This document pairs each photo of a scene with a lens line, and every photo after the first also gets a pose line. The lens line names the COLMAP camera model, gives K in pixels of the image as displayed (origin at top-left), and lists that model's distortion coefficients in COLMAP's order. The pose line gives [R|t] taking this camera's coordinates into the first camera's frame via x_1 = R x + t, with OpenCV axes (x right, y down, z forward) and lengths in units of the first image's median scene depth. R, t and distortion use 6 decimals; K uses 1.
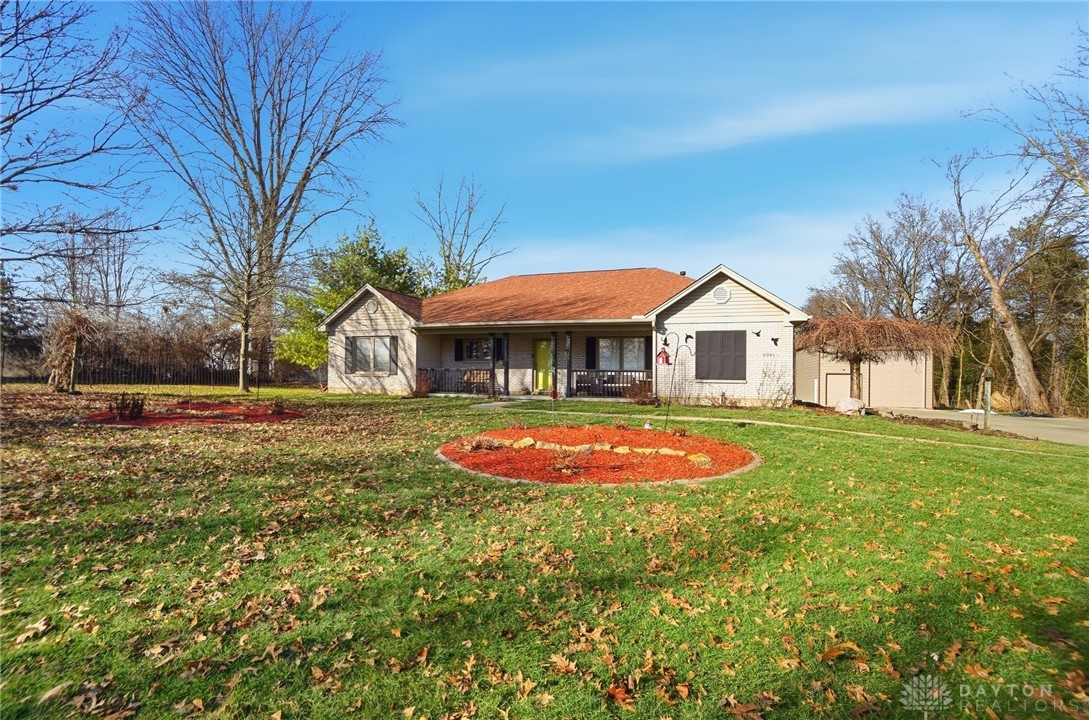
lens RADIAL K [[488.8, 0, 554.0], [0, 488.8, 369.4], [0, 0, 1]] dist [-0.033146, 0.009934]
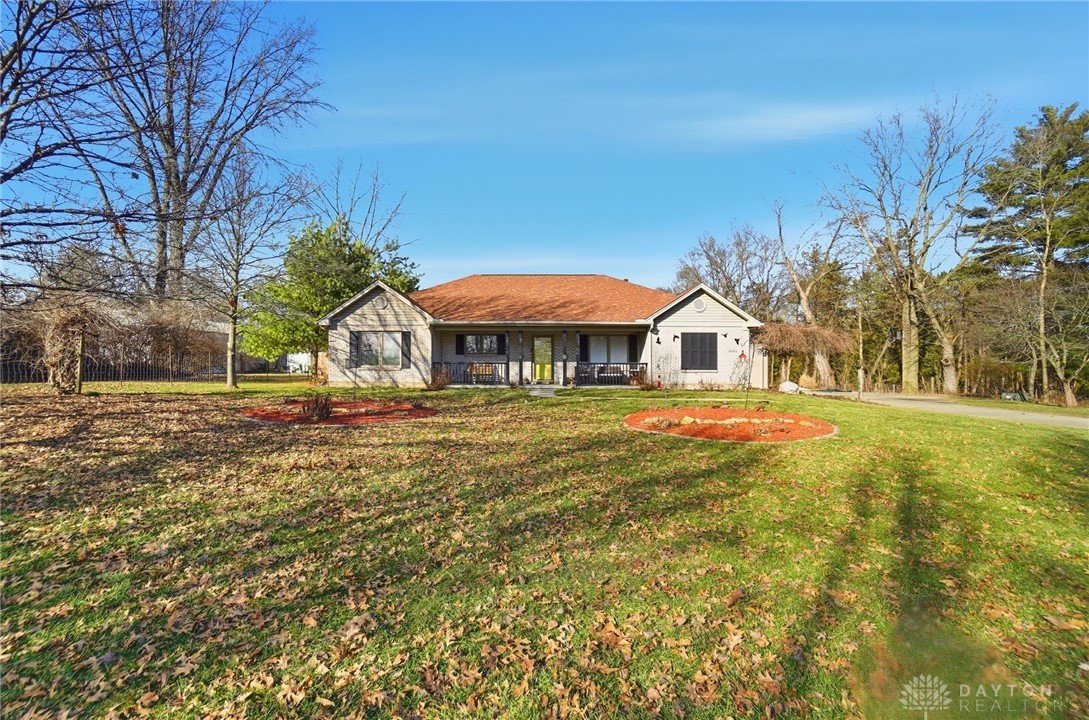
lens RADIAL K [[488.8, 0, 544.5], [0, 488.8, 353.9], [0, 0, 1]] dist [-0.033146, 0.009934]
pose [[0.949954, -0.001119, 0.312387, -0.374298], [0.003280, 0.999974, -0.006390, -0.012485], [-0.312372, 0.007094, 0.949933, -0.089497]]
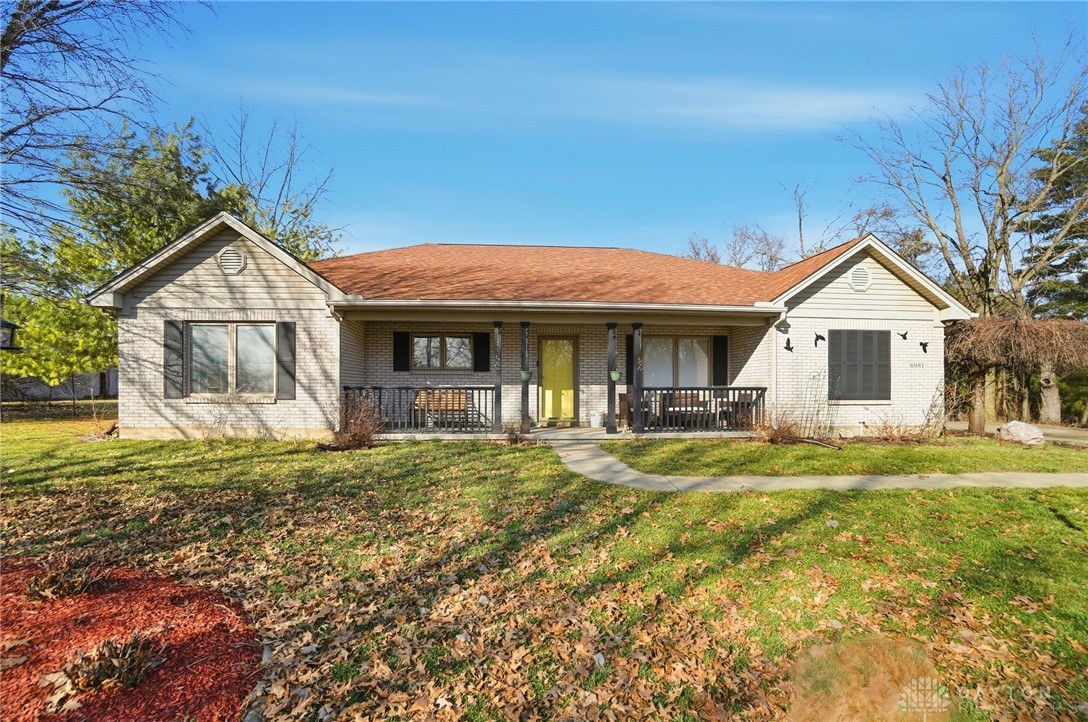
lens RADIAL K [[488.4, 0, 530.0], [0, 488.4, 379.9], [0, 0, 1]] dist [-0.033146, 0.009934]
pose [[0.925080, -0.005330, 0.379736, -0.288251], [0.002221, 0.999960, 0.008625, -0.012369], [-0.379767, -0.007136, 0.925055, 0.443939]]
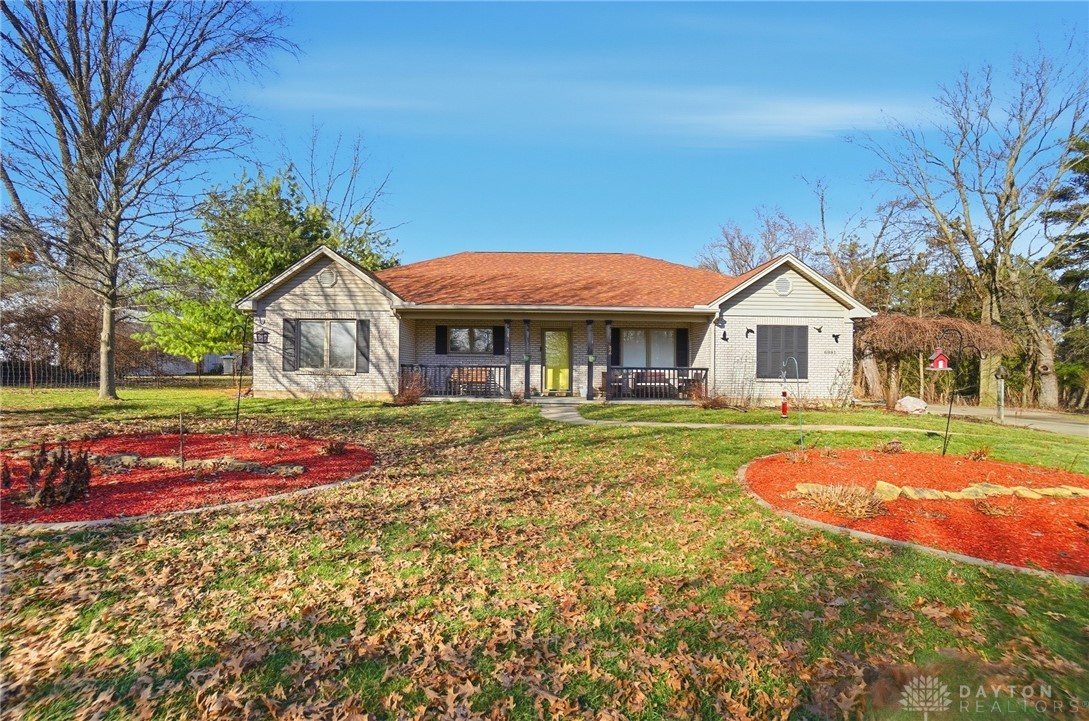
lens RADIAL K [[488.8, 0, 539.5], [0, 488.8, 364.3], [0, 0, 1]] dist [-0.033146, 0.009934]
pose [[0.952674, 0.002513, 0.303983, -0.299750], [-0.005924, 0.999929, 0.010299, -0.010477], [-0.303935, -0.011613, 0.952622, 0.222556]]
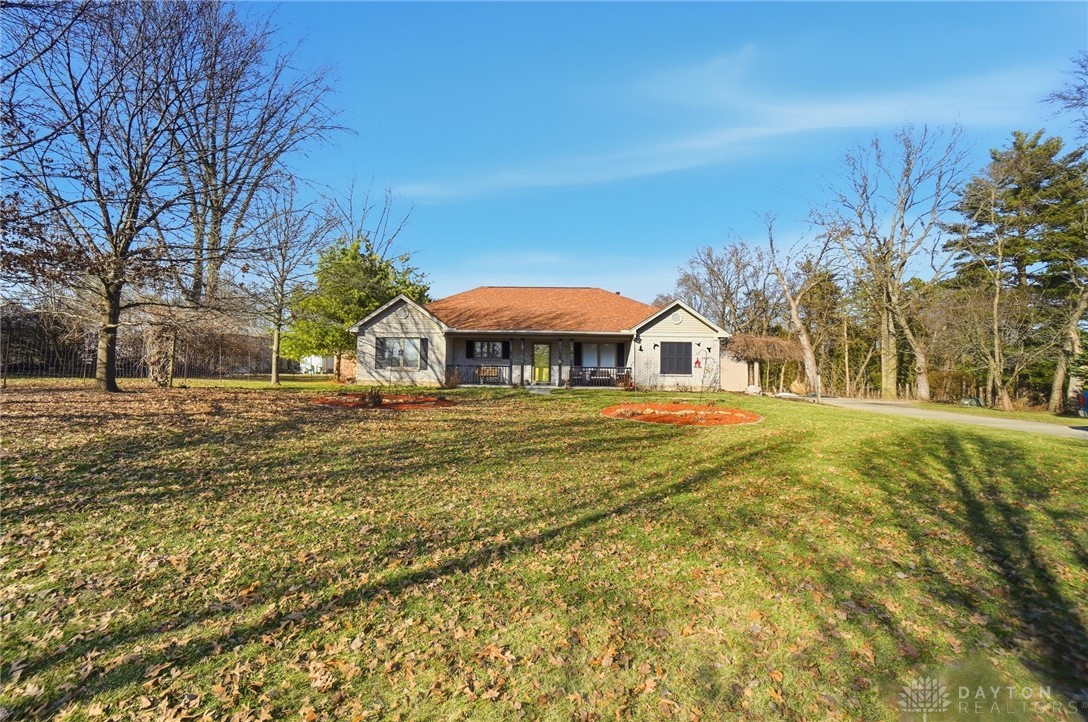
lens RADIAL K [[488.4, 0, 541.1], [0, 488.4, 358.0], [0, 0, 1]] dist [-0.033146, 0.009934]
pose [[0.953229, 0.009371, 0.302103, -0.419160], [-0.007969, 0.999951, -0.005873, -0.013835], [-0.302143, 0.003191, 0.953257, -0.255930]]
